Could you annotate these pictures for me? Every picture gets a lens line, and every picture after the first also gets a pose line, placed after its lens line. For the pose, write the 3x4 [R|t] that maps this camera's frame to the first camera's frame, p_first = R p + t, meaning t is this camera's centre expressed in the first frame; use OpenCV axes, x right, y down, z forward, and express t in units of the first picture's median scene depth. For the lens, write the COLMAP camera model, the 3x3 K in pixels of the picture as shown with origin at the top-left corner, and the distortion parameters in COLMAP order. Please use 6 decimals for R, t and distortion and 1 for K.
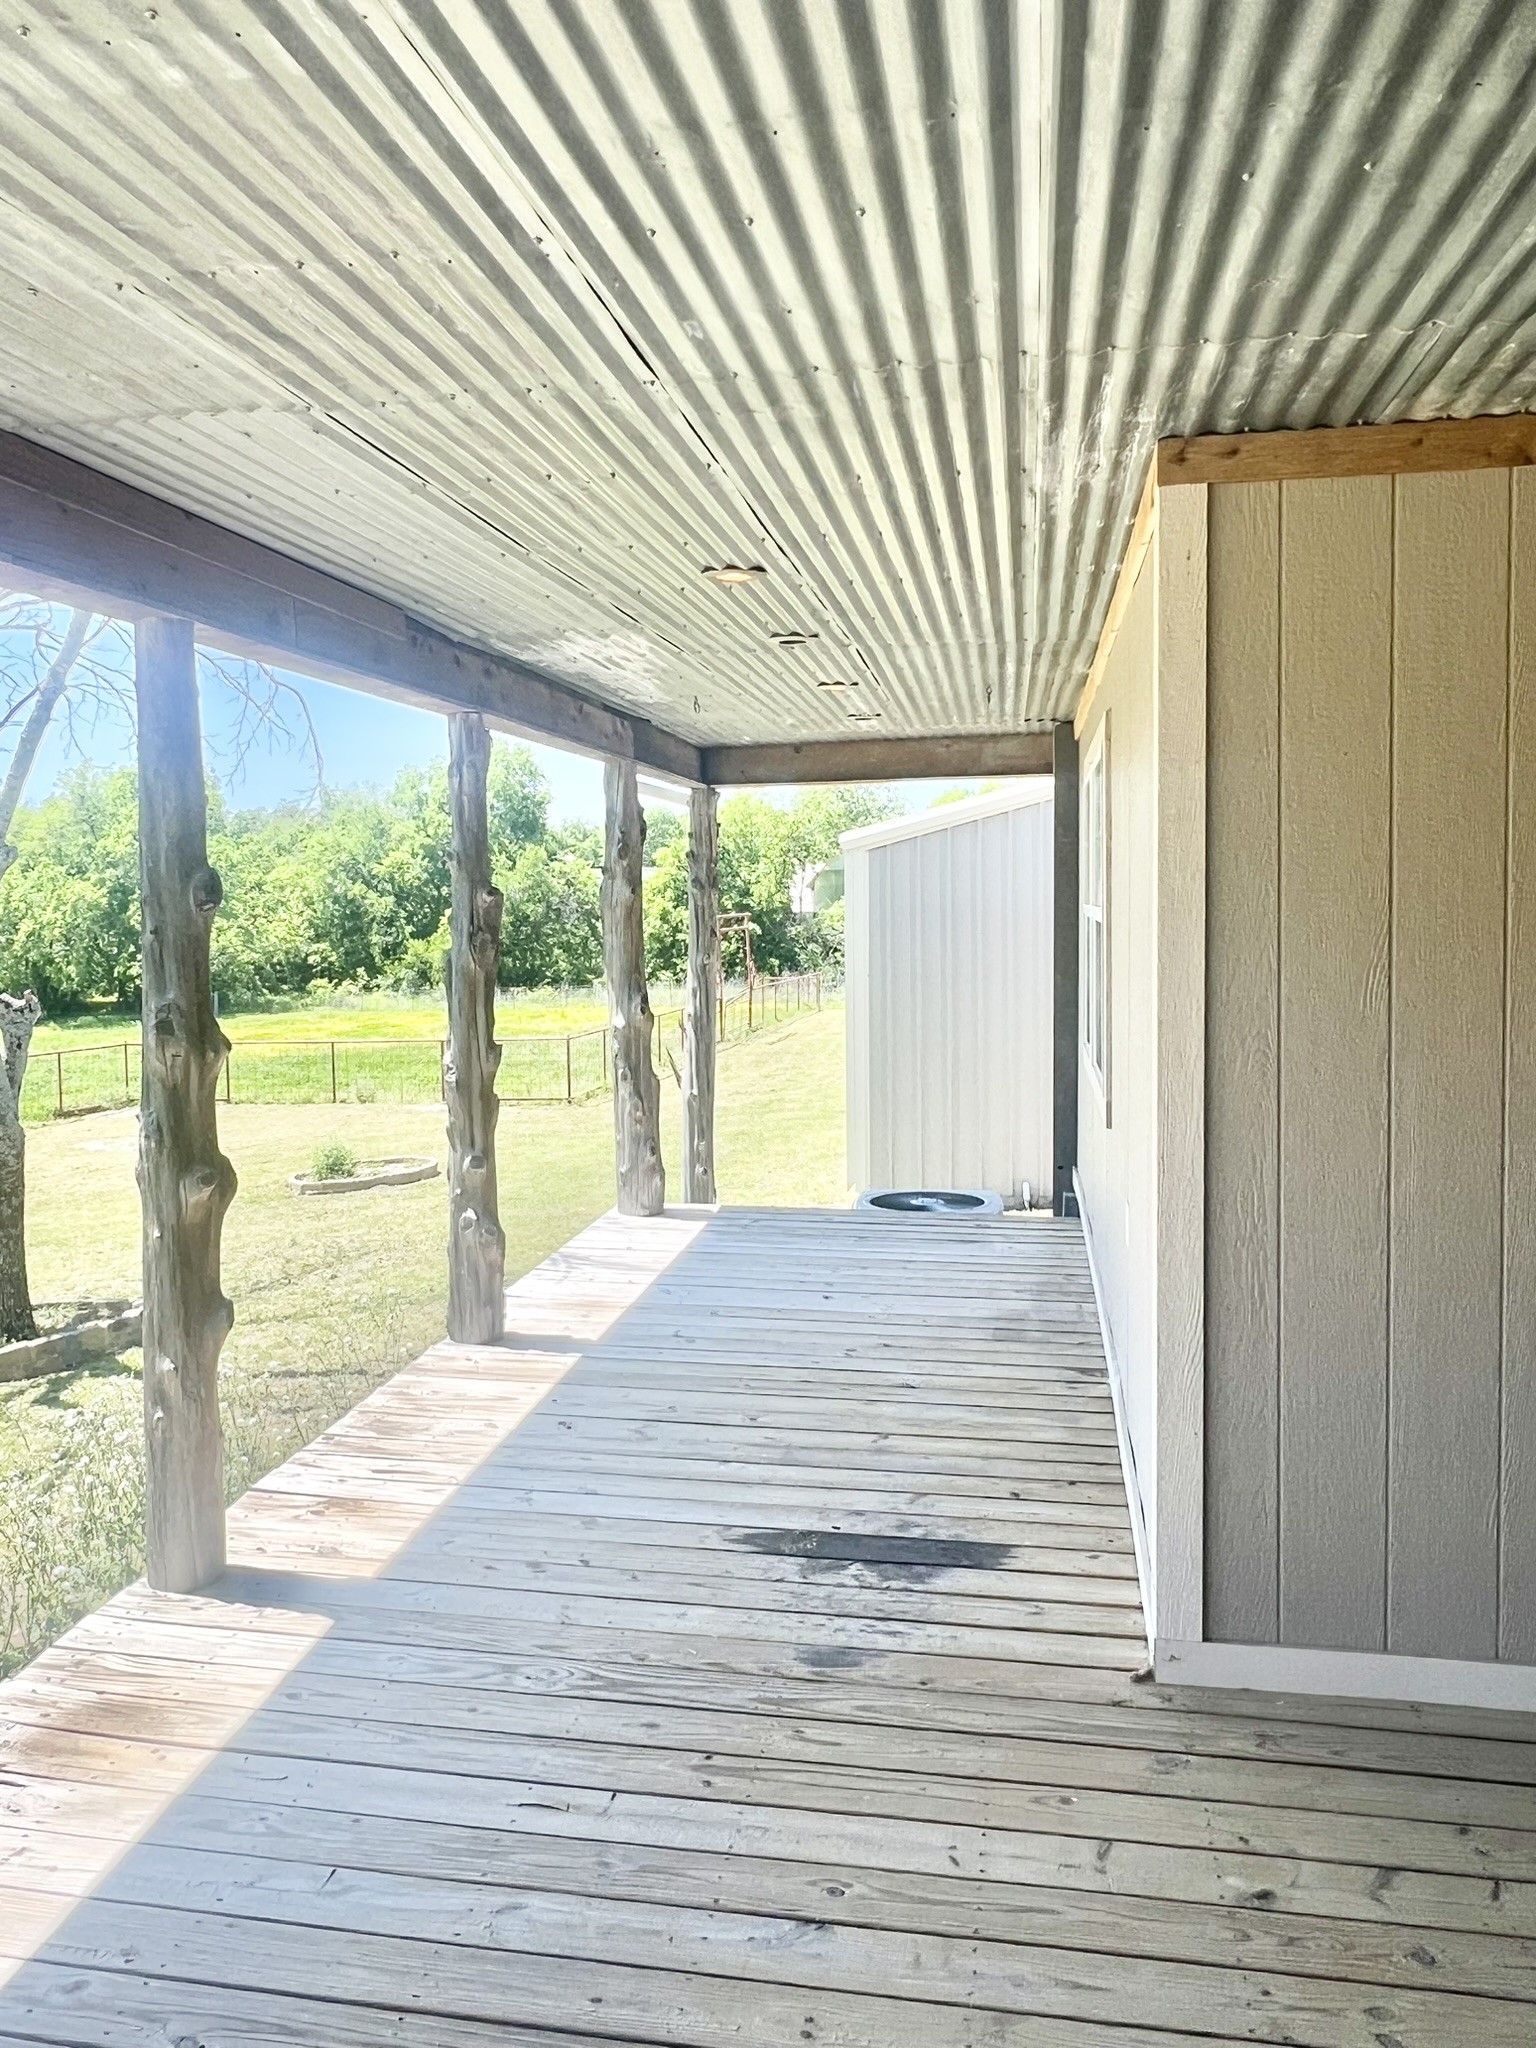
lens RADIAL K [[1525.2, 0, 709.1], [0, 1525.2, 983.3], [0, 0, 1]] dist [-0.003096, -0.002484]
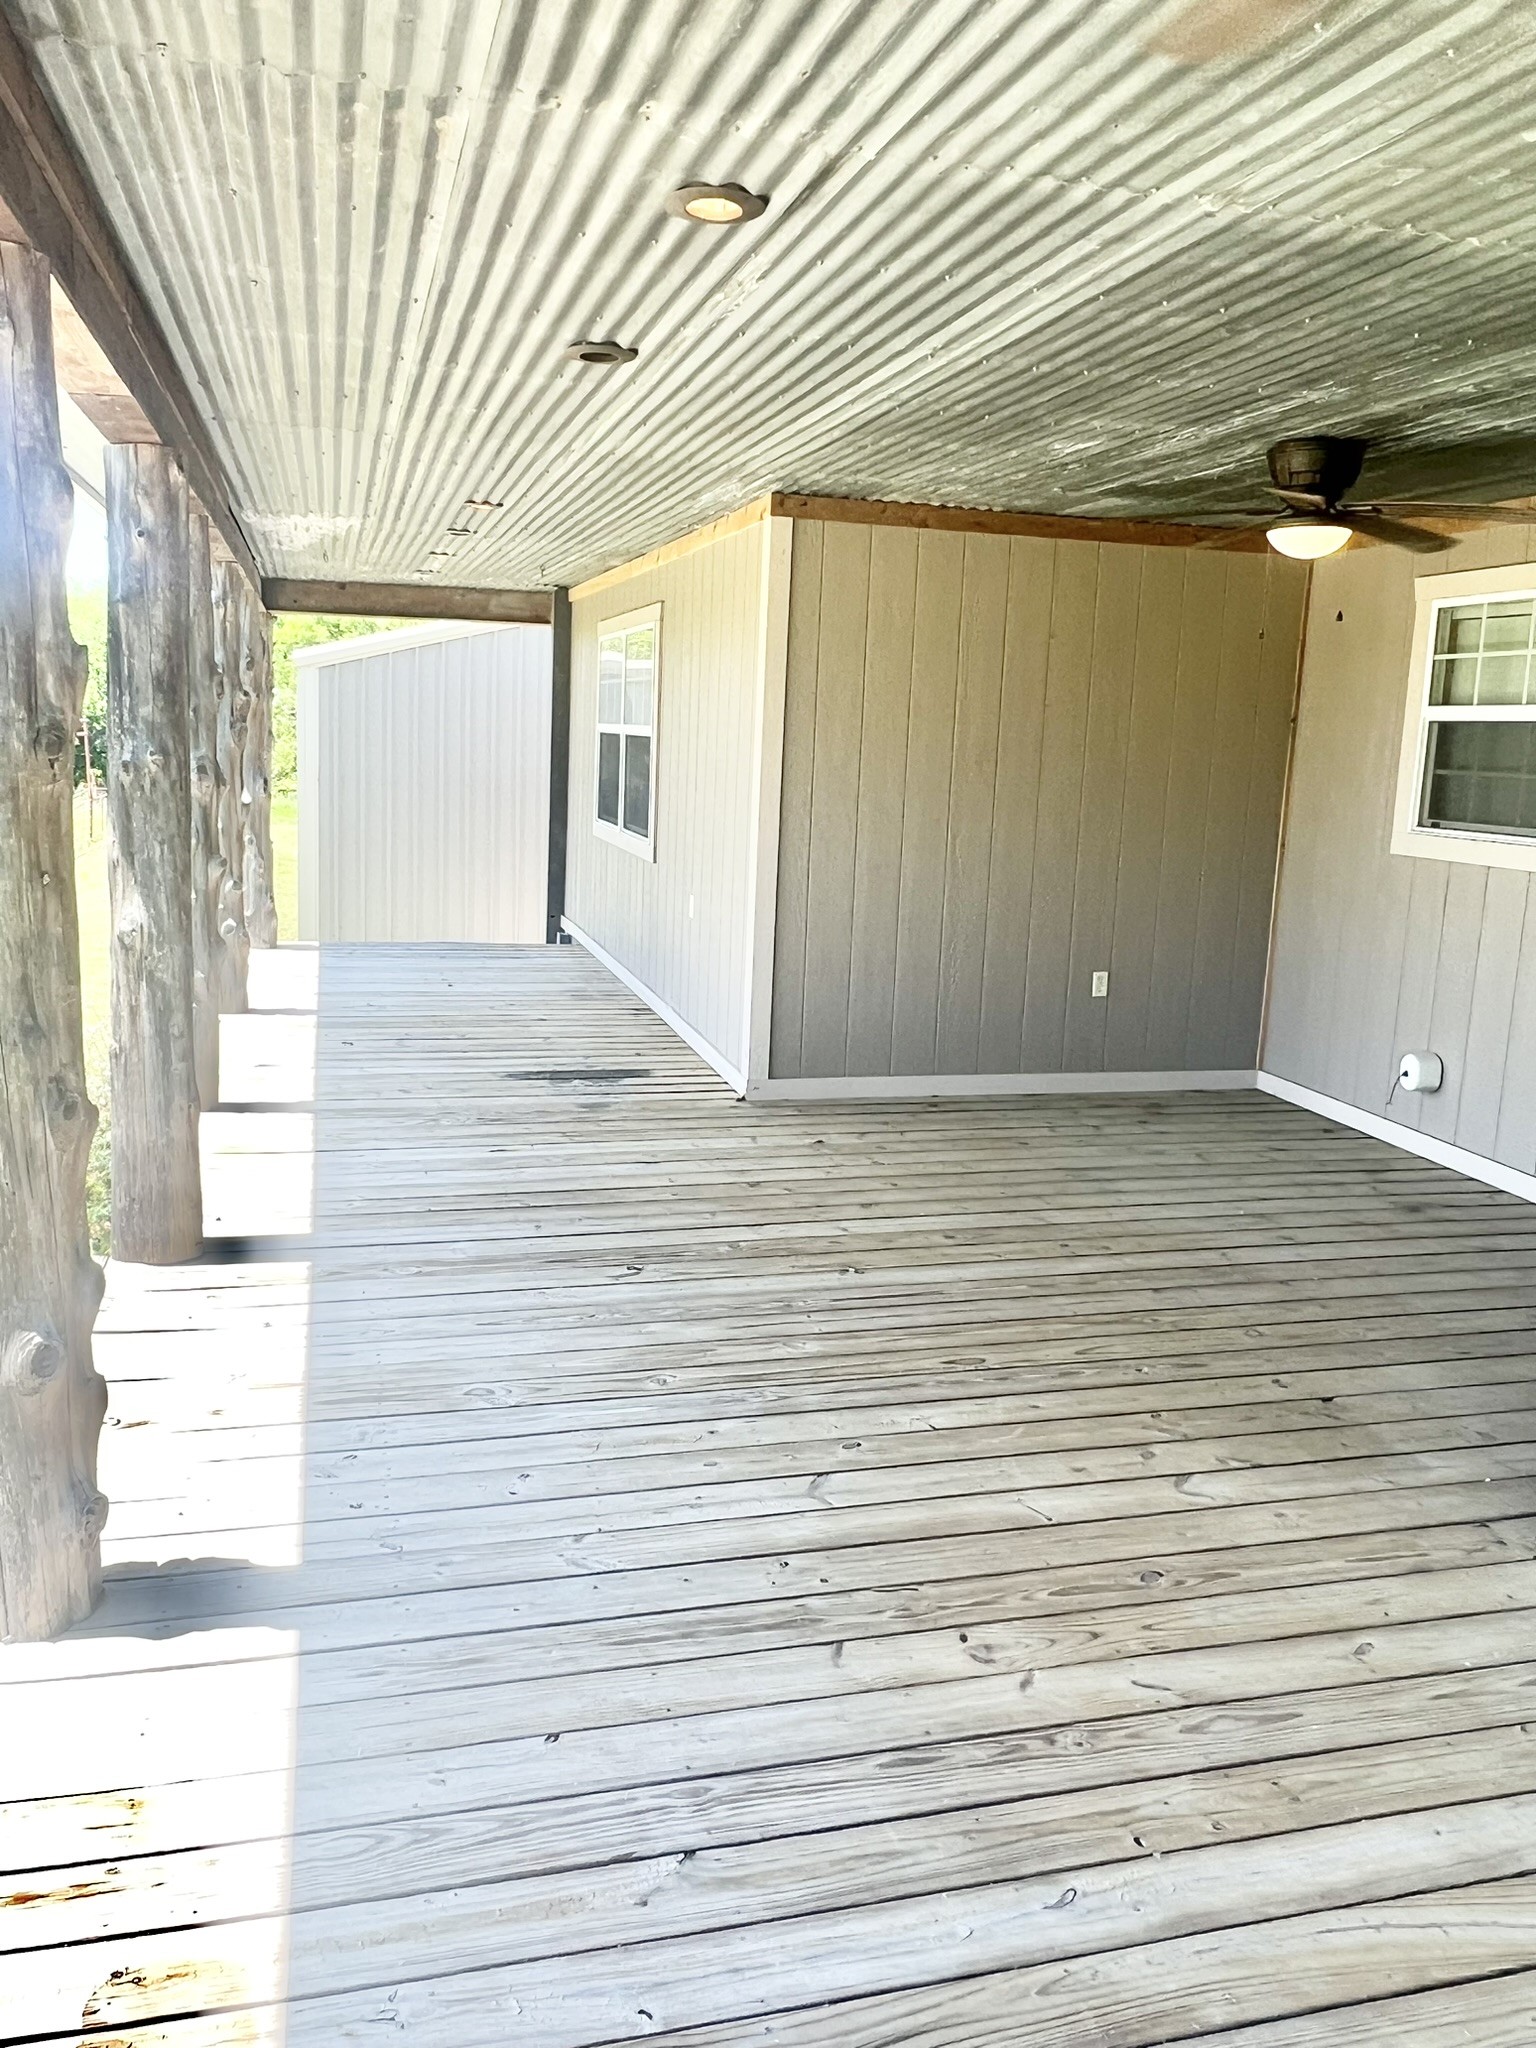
lens RADIAL K [[1525.2, 0, 709.1], [0, 1525.2, 983.3], [0, 0, 1]] dist [-0.003096, -0.002484]
pose [[0.900807, -0.024490, 0.433528, -0.540874], [-0.025652, 0.993663, 0.109433, 0.059392], [-0.433460, -0.109699, 0.894471, -0.683986]]
